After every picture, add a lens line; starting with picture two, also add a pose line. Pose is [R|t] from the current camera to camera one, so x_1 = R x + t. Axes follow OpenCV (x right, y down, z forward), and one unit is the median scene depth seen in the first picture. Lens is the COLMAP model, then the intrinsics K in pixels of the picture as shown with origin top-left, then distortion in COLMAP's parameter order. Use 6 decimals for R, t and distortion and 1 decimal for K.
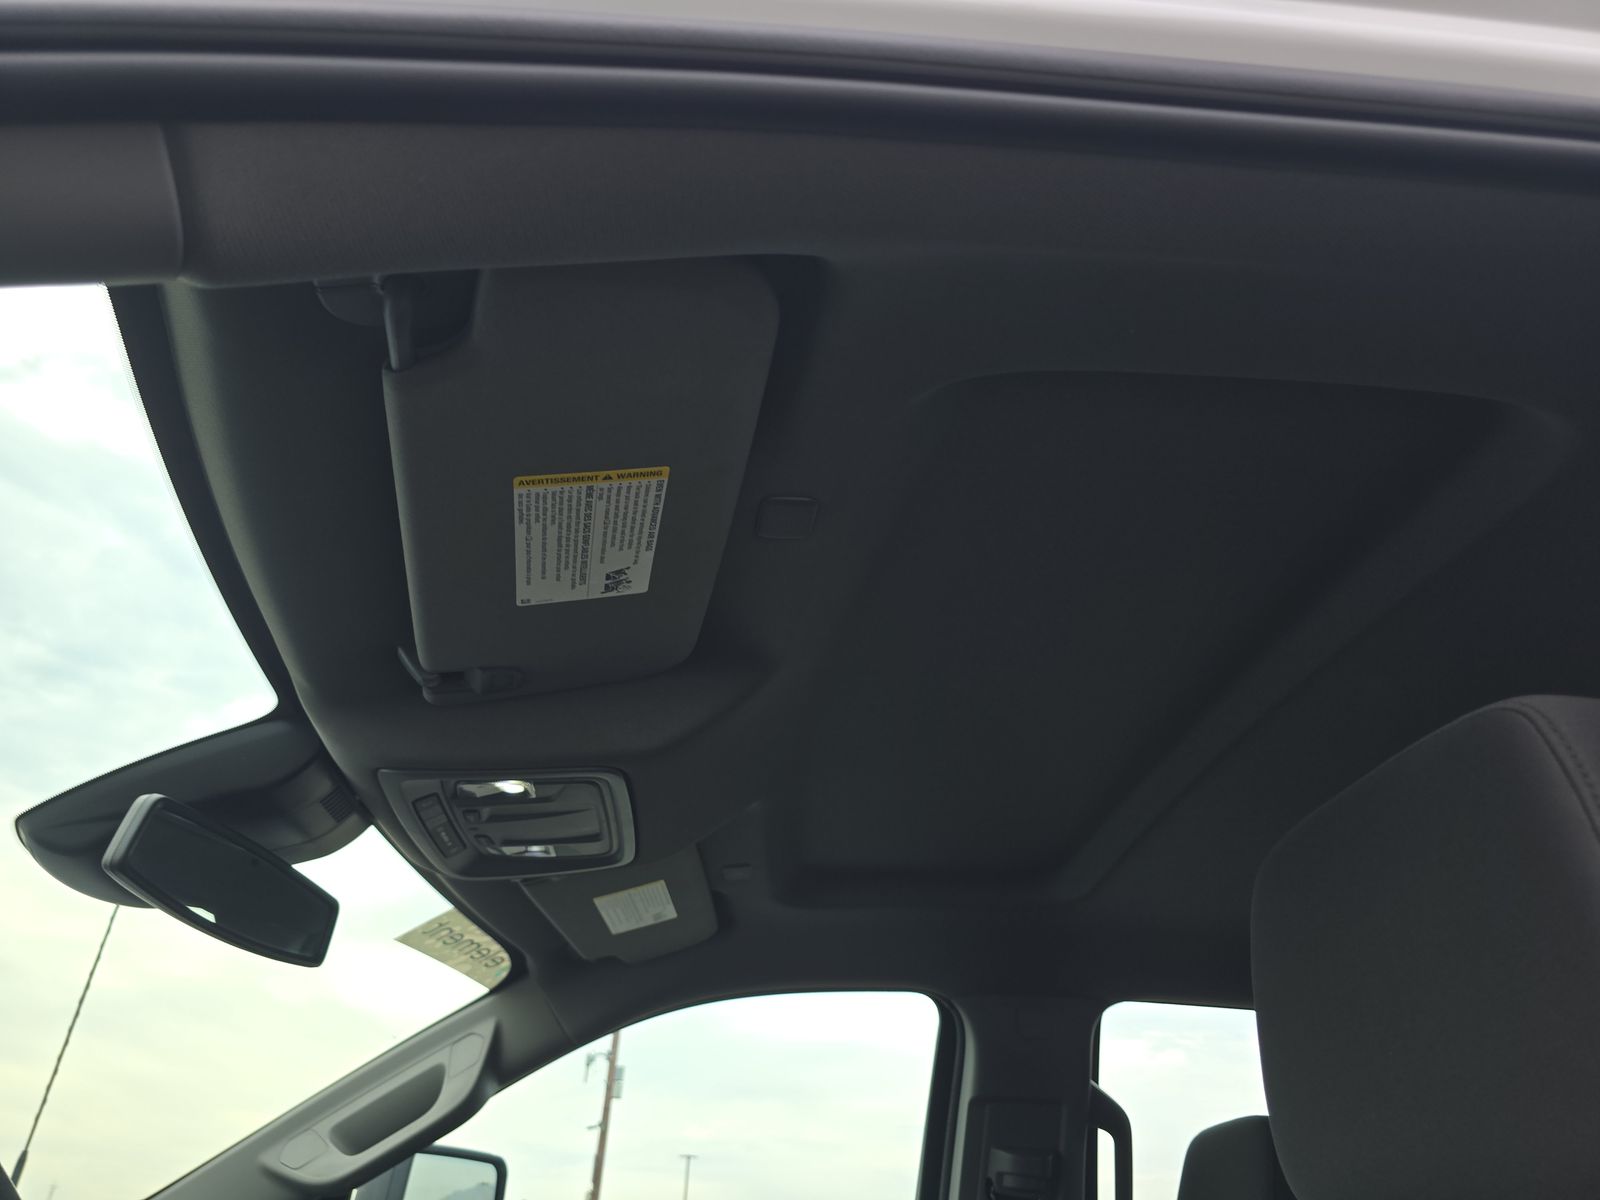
lens RADIAL K [[1082.6, 0, 814.4], [0, 1082.6, 609.5], [0, 0, 1]] dist [0.009436, -0.013593]
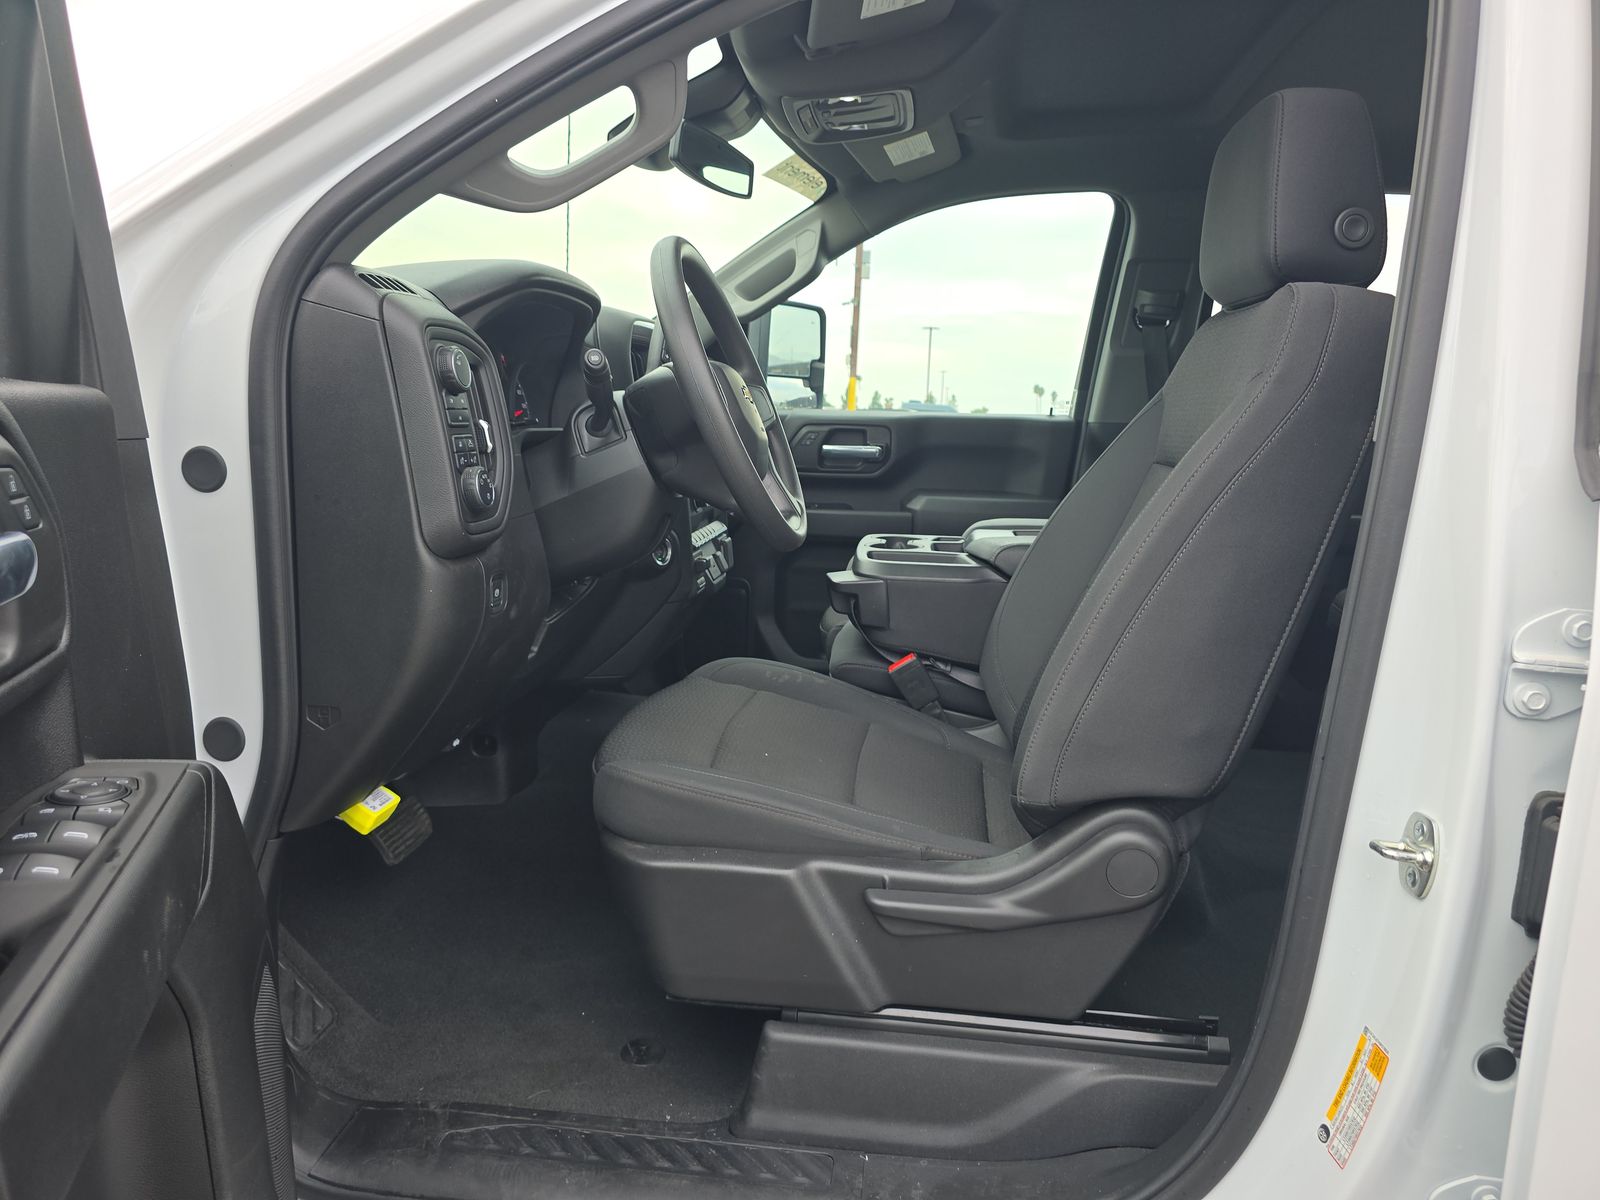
lens RADIAL K [[1082.6, 0, 806.4], [0, 1082.6, 604.4], [0, 0, 1]] dist [0.009436, -0.013593]
pose [[0.977135, 0.038729, -0.209061, 0.041035], [0.107914, 0.756870, 0.644595, -0.235768], [0.183196, -0.652417, 0.735385, -0.571804]]
